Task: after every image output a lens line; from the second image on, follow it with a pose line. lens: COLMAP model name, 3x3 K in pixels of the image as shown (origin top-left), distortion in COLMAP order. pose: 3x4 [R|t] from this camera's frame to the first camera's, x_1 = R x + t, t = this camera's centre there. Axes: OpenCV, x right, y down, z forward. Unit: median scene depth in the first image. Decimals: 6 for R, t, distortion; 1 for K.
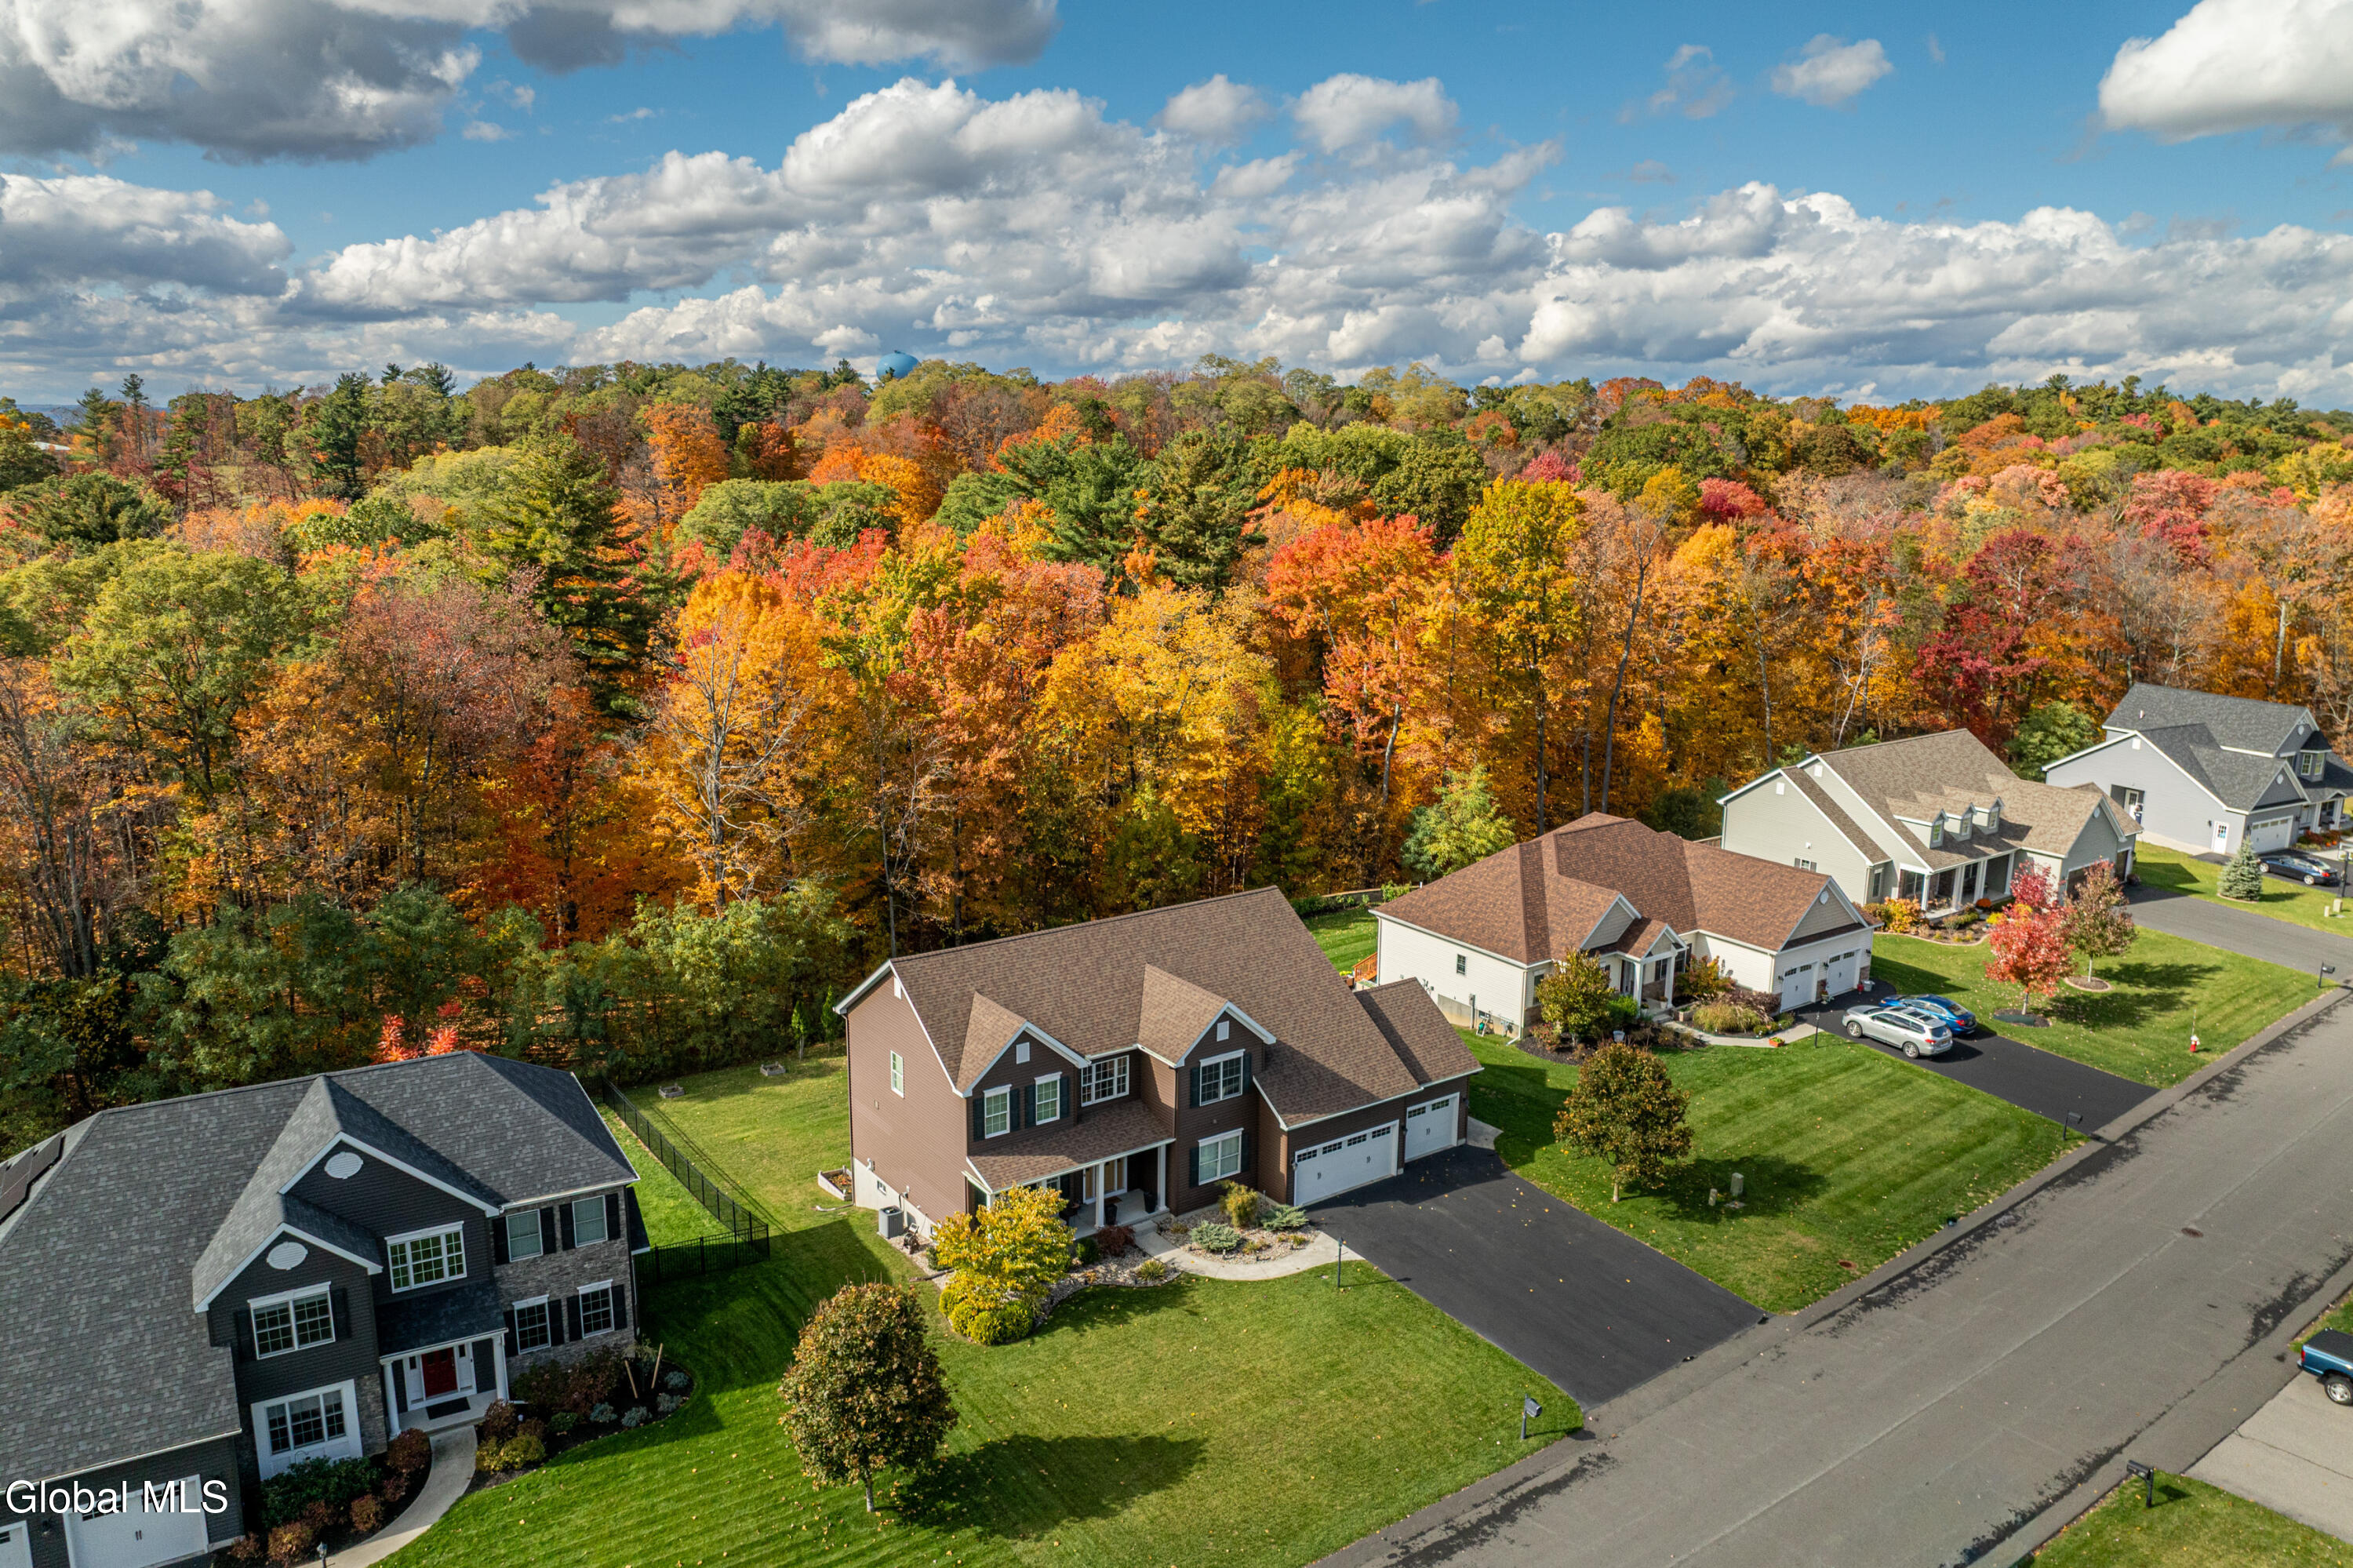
lens RADIAL K [[1656.0, 0, 1165.9], [0, 1656.0, 771.7], [0, 0, 1]] dist [-0.040845, 0.005999]
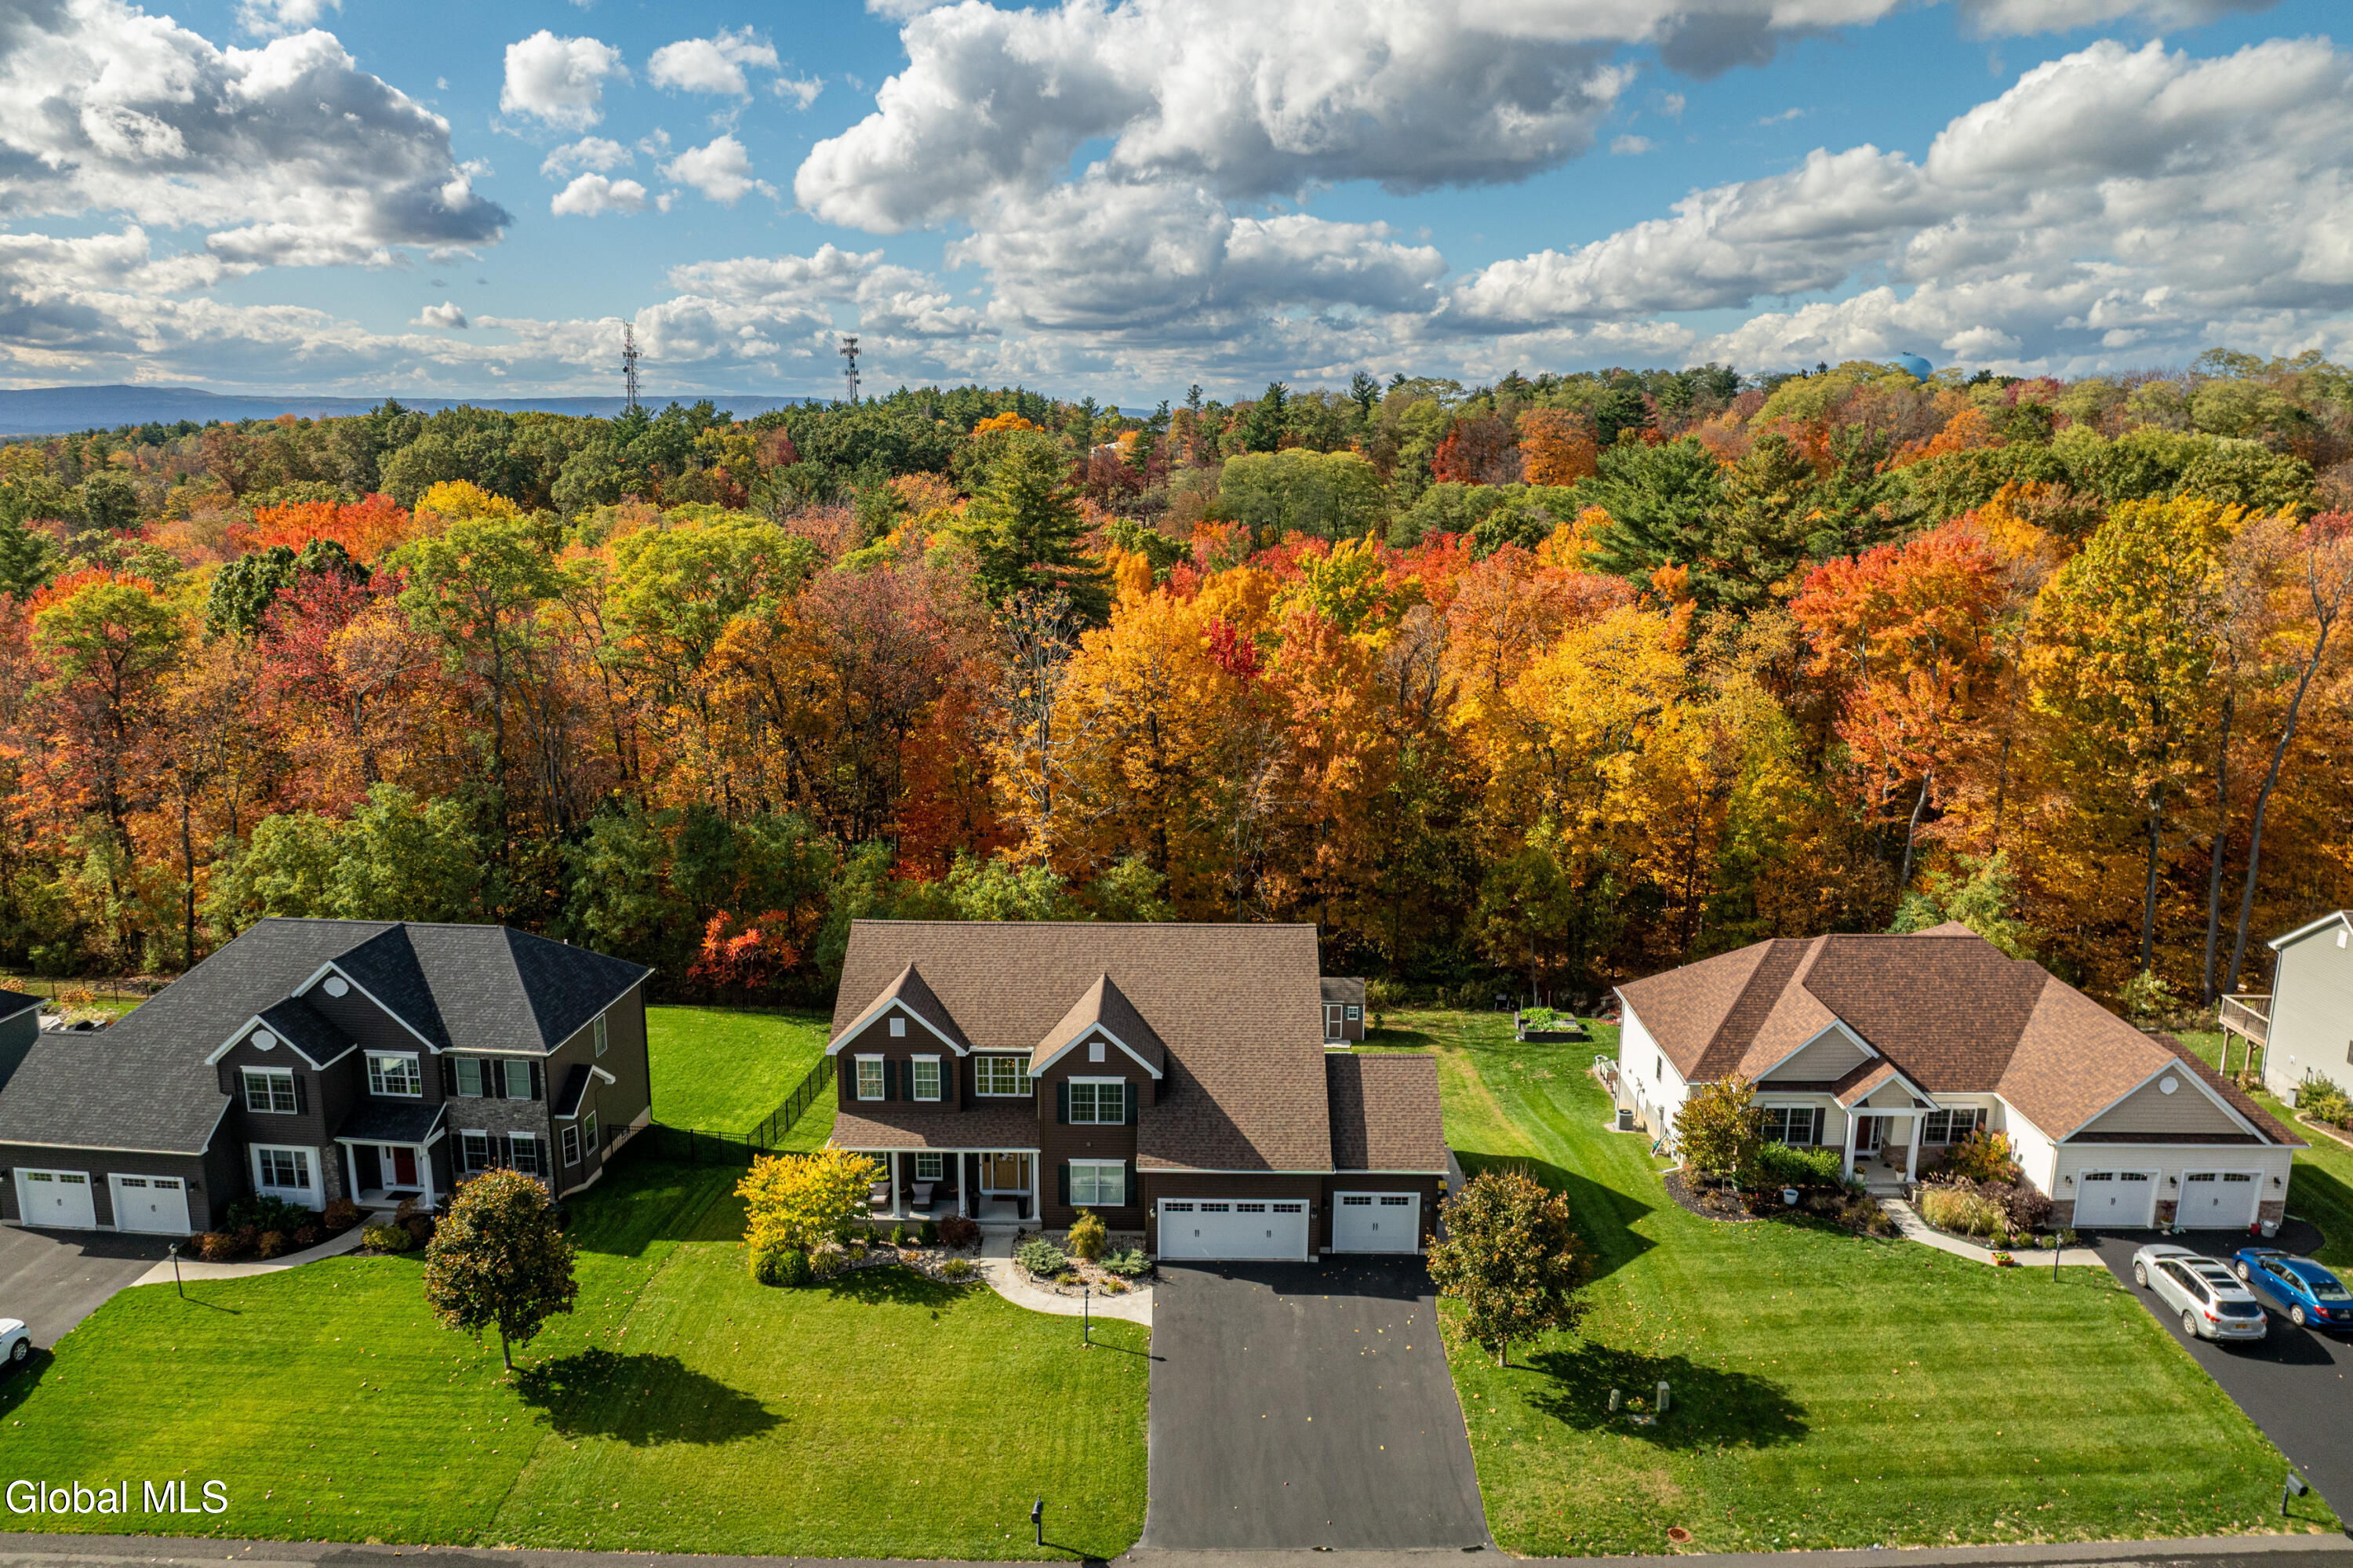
lens RADIAL K [[1656.0, 0, 1174.9], [0, 1656.0, 761.6], [0, 0, 1]] dist [-0.040845, 0.005999]
pose [[0.808531, 0.111967, -0.577703, 0.600108], [-0.117677, 0.992666, 0.027696, -0.041789], [0.576567, 0.045589, 0.815777, 0.235068]]
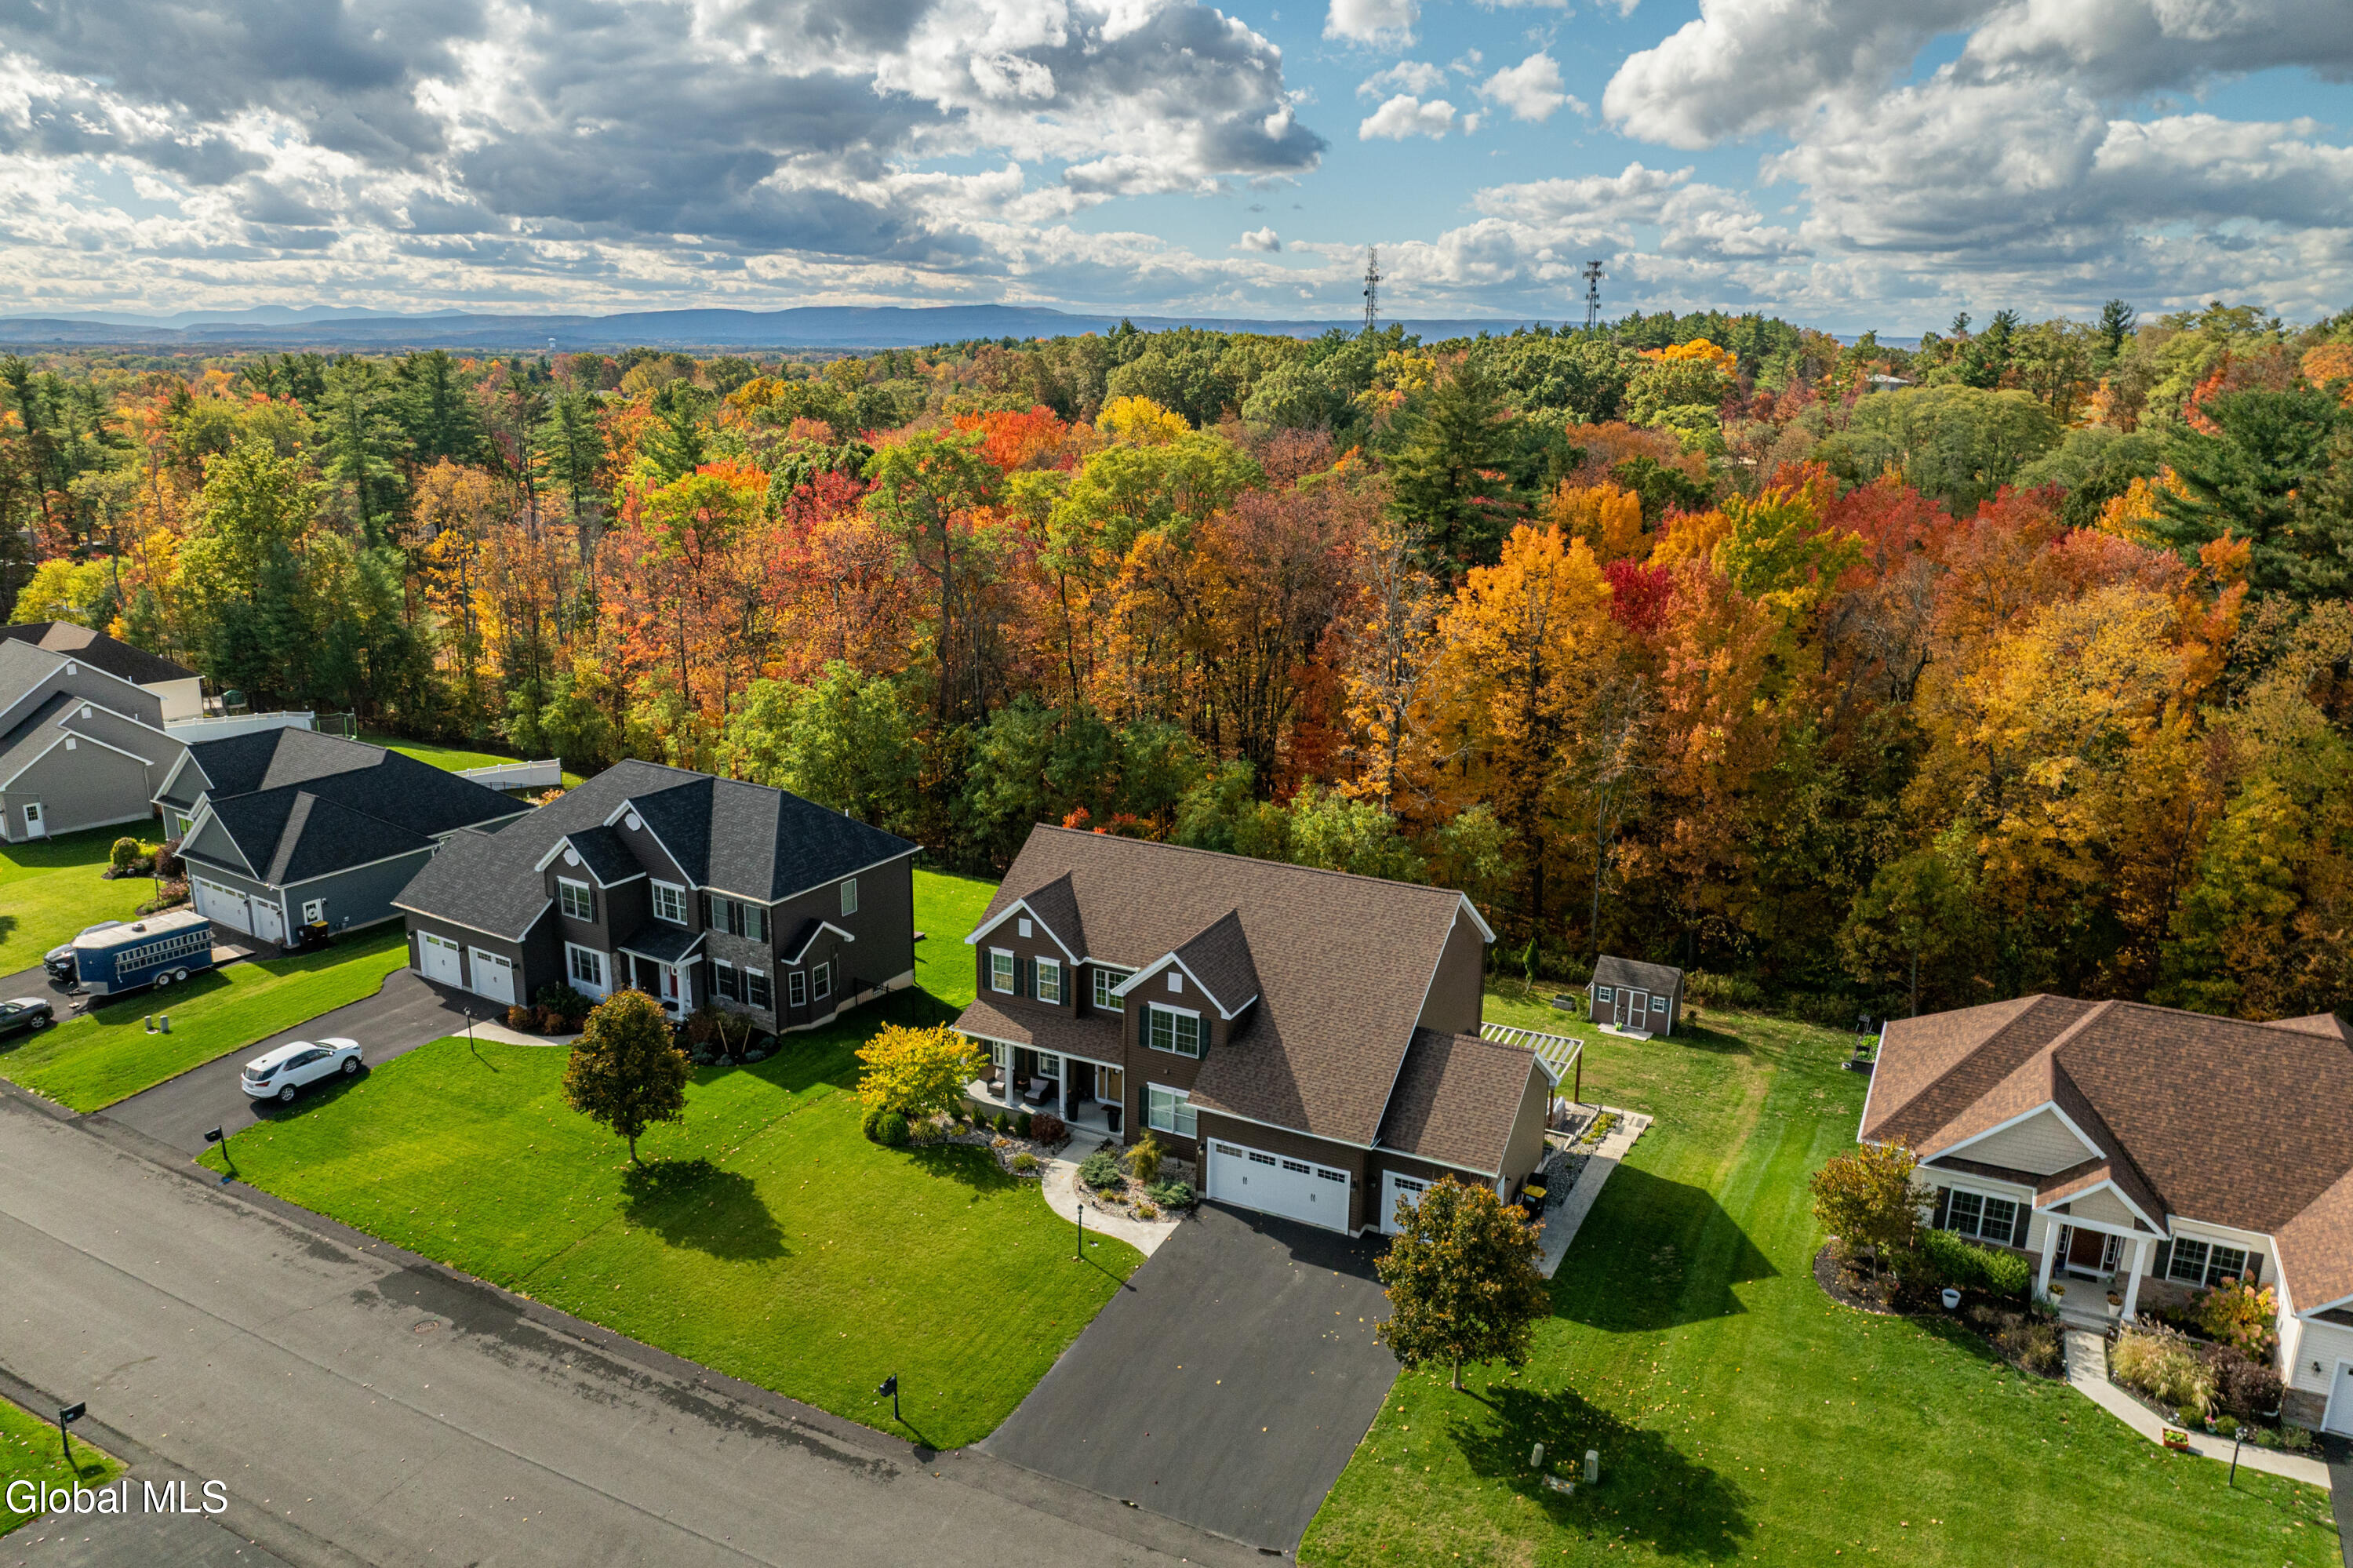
lens RADIAL K [[1656.0, 0, 1179.2], [0, 1656.0, 791.4], [0, 0, 1]] dist [-0.040845, 0.005999]
pose [[0.468449, 0.228803, -0.853349, 0.820299], [-0.189572, 0.969418, 0.155858, -0.099241], [0.862913, 0.088759, 0.497497, 0.511331]]
